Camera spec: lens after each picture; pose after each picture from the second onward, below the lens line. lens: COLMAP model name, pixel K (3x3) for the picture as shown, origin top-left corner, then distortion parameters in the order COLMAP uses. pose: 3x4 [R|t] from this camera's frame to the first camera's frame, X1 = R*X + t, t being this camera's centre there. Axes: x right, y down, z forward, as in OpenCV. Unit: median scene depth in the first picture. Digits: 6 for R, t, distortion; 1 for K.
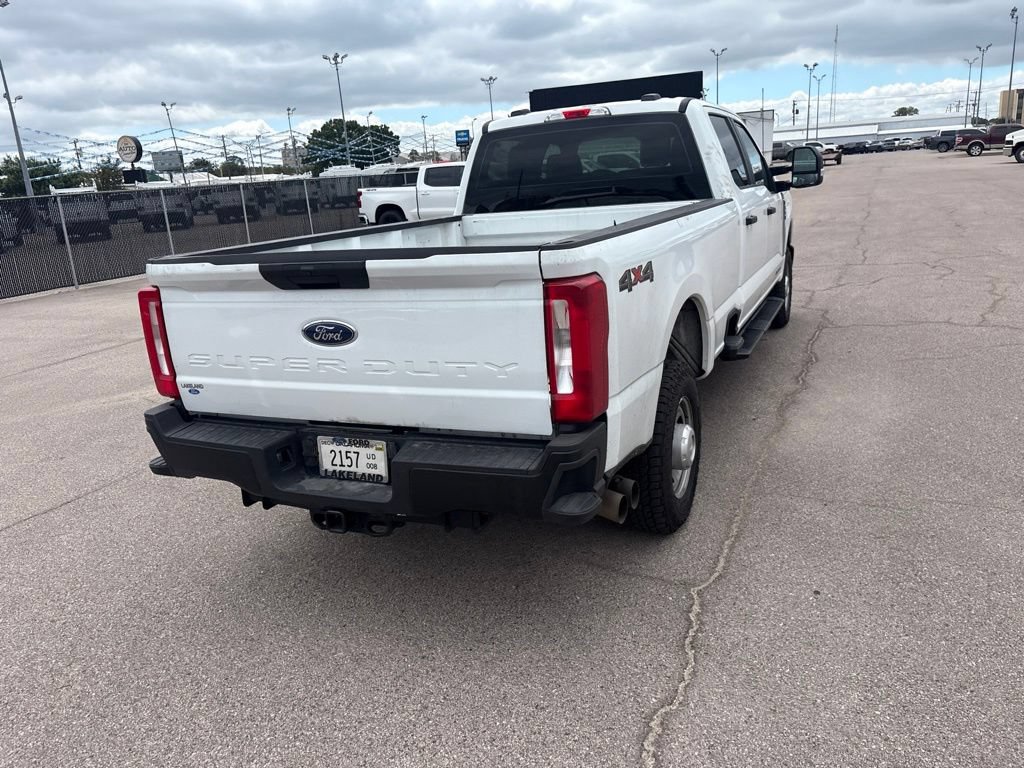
lens RADIAL K [[773.5, 0, 510.7], [0, 773.5, 379.3], [0, 0, 1]] dist [0.050200, -0.052811]
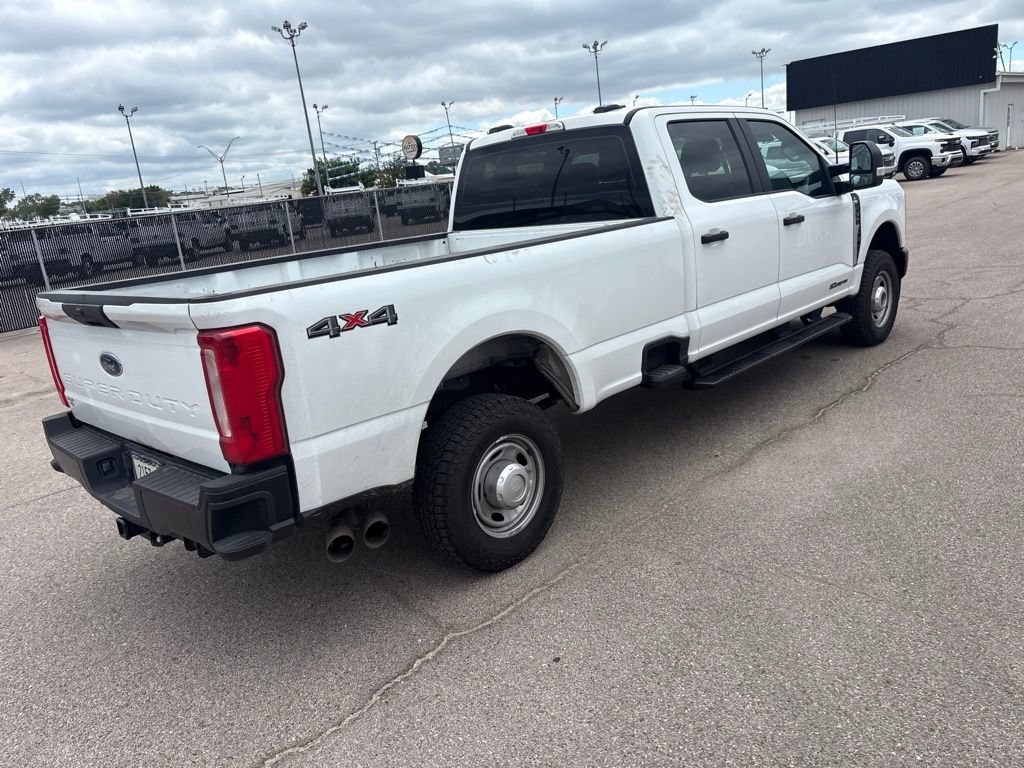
lens RADIAL K [[773.5, 0, 508.8], [0, 773.5, 382.4], [0, 0, 1]] dist [0.050200, -0.052811]
pose [[0.942342, 0.052107, -0.330570, 0.586681], [-0.044242, 0.998531, 0.031277, -0.080084], [0.331714, -0.014849, 0.943263, 0.095142]]
